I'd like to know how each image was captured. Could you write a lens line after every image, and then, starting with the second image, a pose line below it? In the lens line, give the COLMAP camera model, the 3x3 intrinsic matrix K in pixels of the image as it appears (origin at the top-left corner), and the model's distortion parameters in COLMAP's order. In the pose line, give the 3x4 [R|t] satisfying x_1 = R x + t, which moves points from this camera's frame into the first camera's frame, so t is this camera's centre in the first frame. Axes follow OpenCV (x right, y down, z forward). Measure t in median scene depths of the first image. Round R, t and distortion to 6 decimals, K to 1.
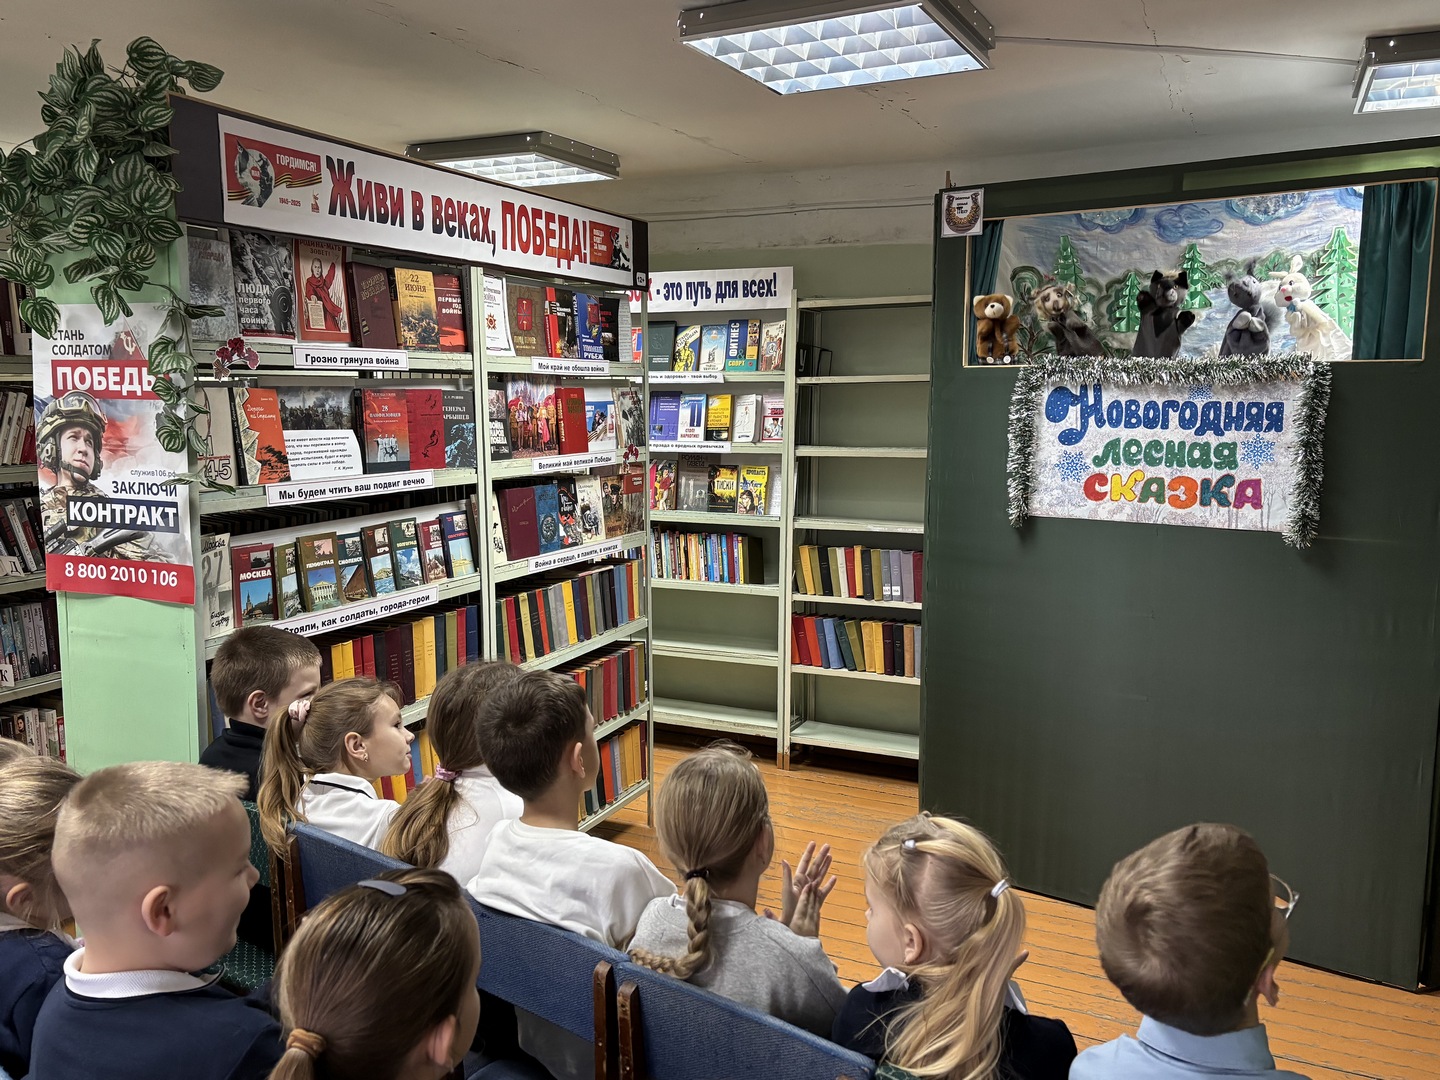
lens RADIAL K [[1209.0, 0, 679.0], [0, 1209.0, 543.8], [0, 0, 1]] dist [0.166233, -0.535094]
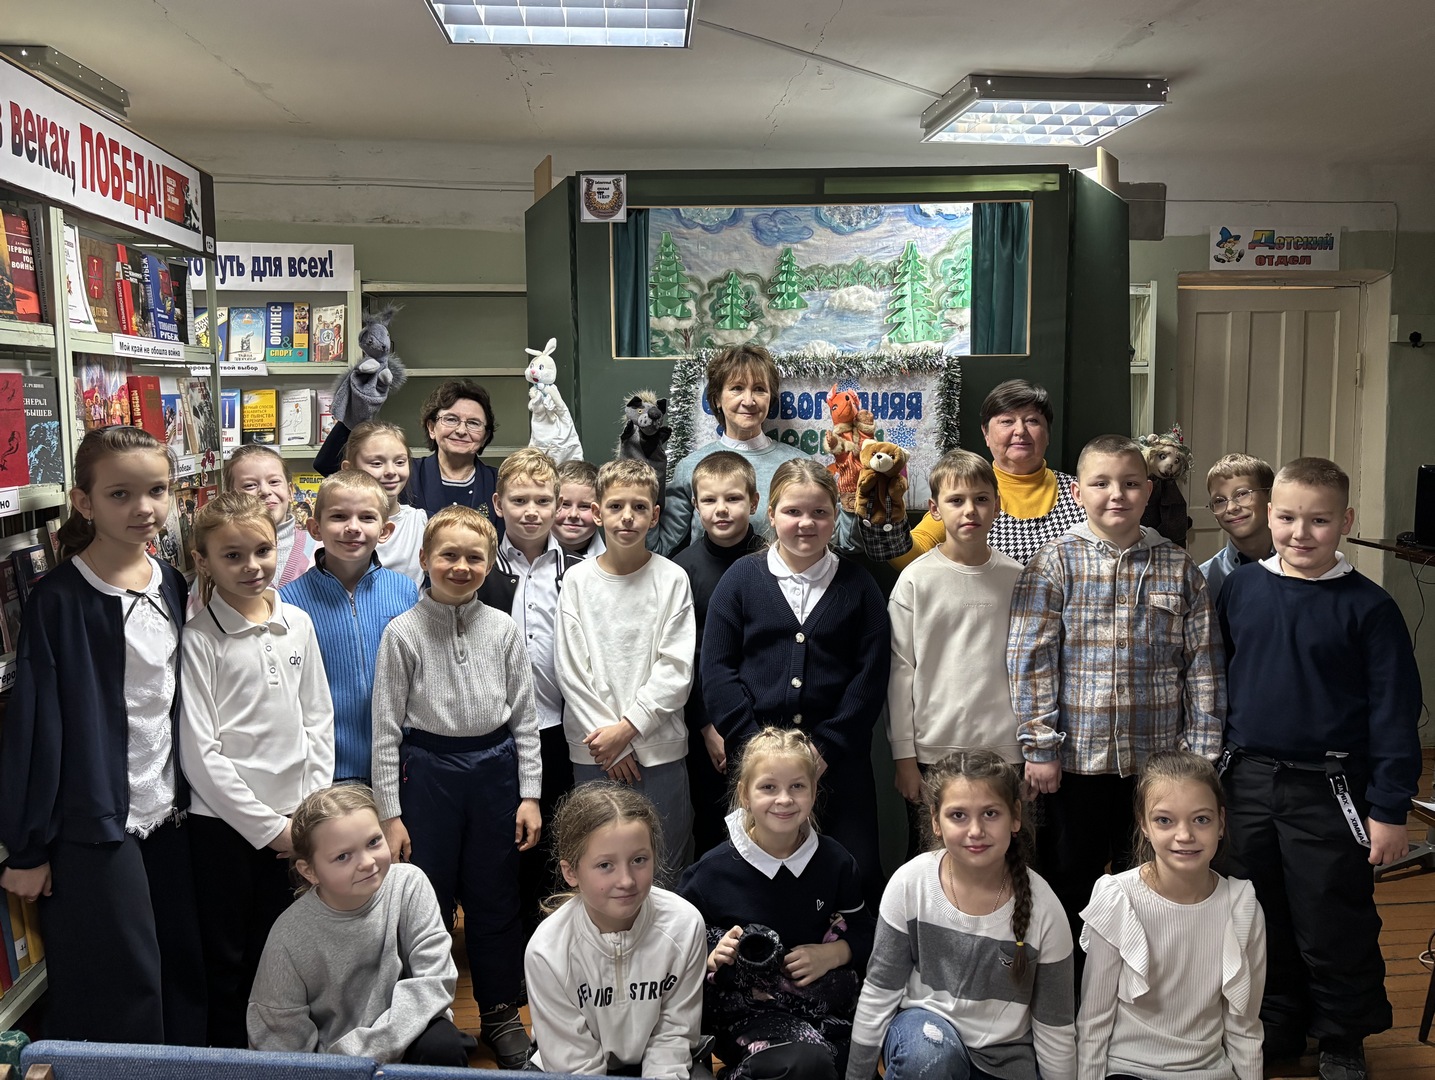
lens RADIAL K [[1225.6, 0, 756.5], [0, 1225.6, 479.6], [0, 0, 1]] dist [0.005170, 0.018347]
pose [[0.831814, -0.042130, 0.553454, -0.190584], [0.074919, 0.996512, -0.036743, -0.006015], [-0.549976, 0.072027, 0.832069, 0.141981]]
